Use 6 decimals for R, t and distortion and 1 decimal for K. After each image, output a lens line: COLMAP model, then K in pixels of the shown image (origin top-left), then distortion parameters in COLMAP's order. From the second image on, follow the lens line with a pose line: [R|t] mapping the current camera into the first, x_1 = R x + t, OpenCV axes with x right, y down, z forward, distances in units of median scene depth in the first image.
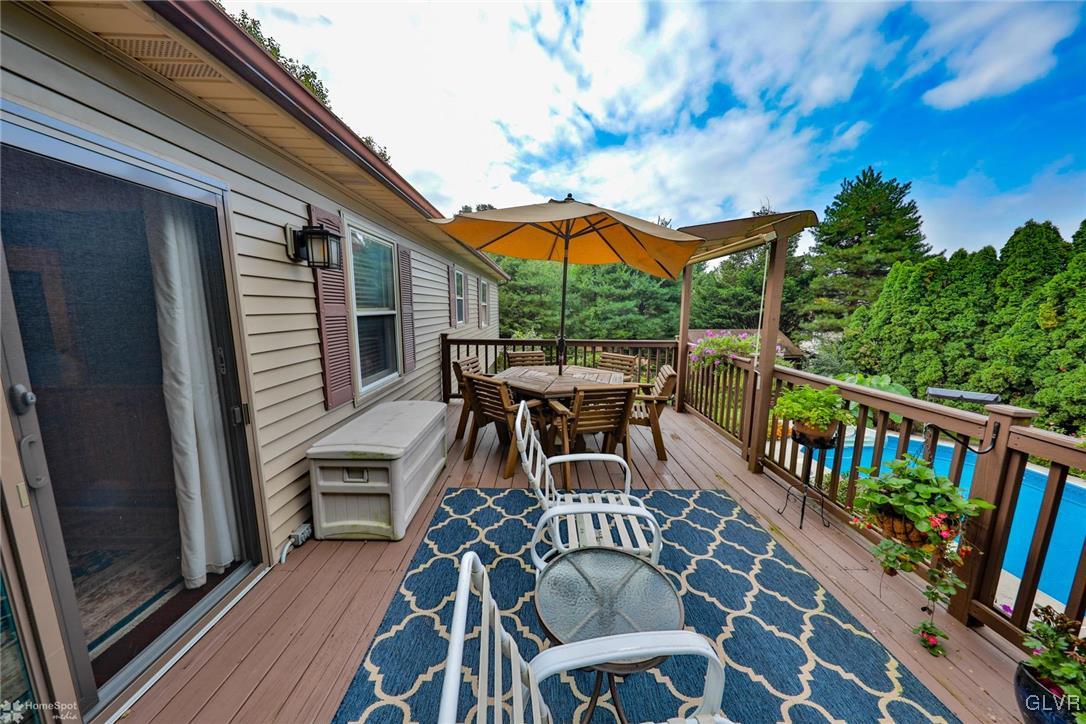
lens RADIAL K [[360.7, 0, 545.8], [0, 360.7, 364.1], [0, 0, 1]] dist [-0.011792, -0.000376]
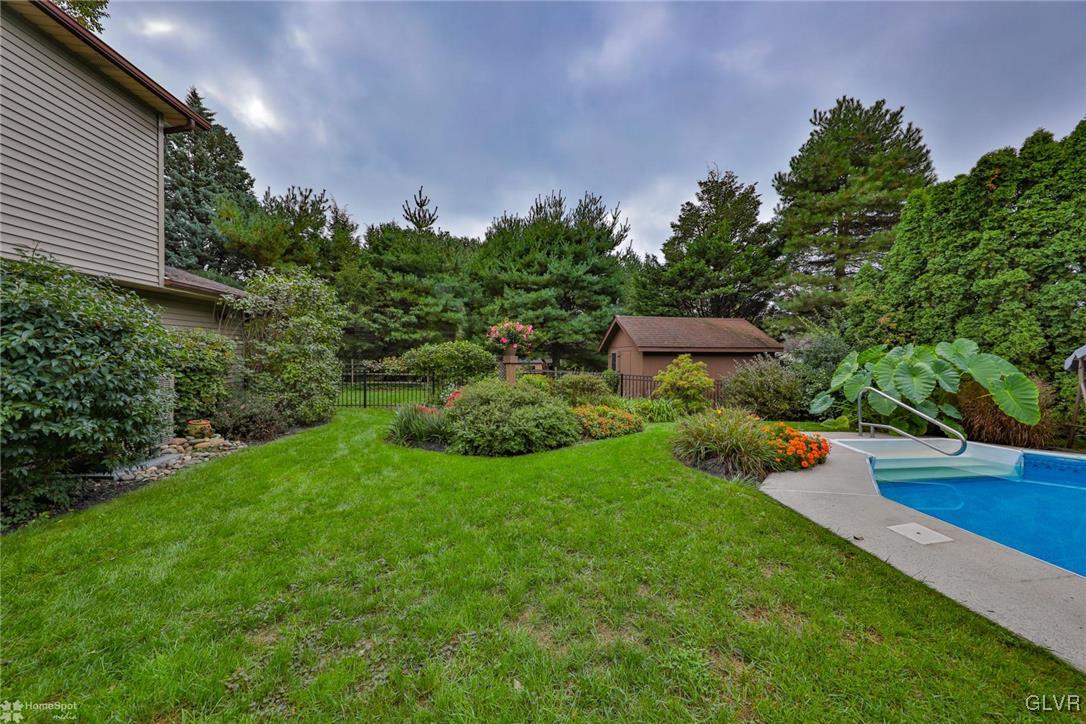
lens RADIAL K [[360.7, 0, 544.6], [0, 360.7, 364.6], [0, 0, 1]] dist [-0.011792, -0.000376]
pose [[0.995737, 0.005329, 0.092084, 0.171161], [0.006619, 0.991628, -0.128959, 0.074213], [-0.092000, 0.129019, 0.987365, 0.312364]]
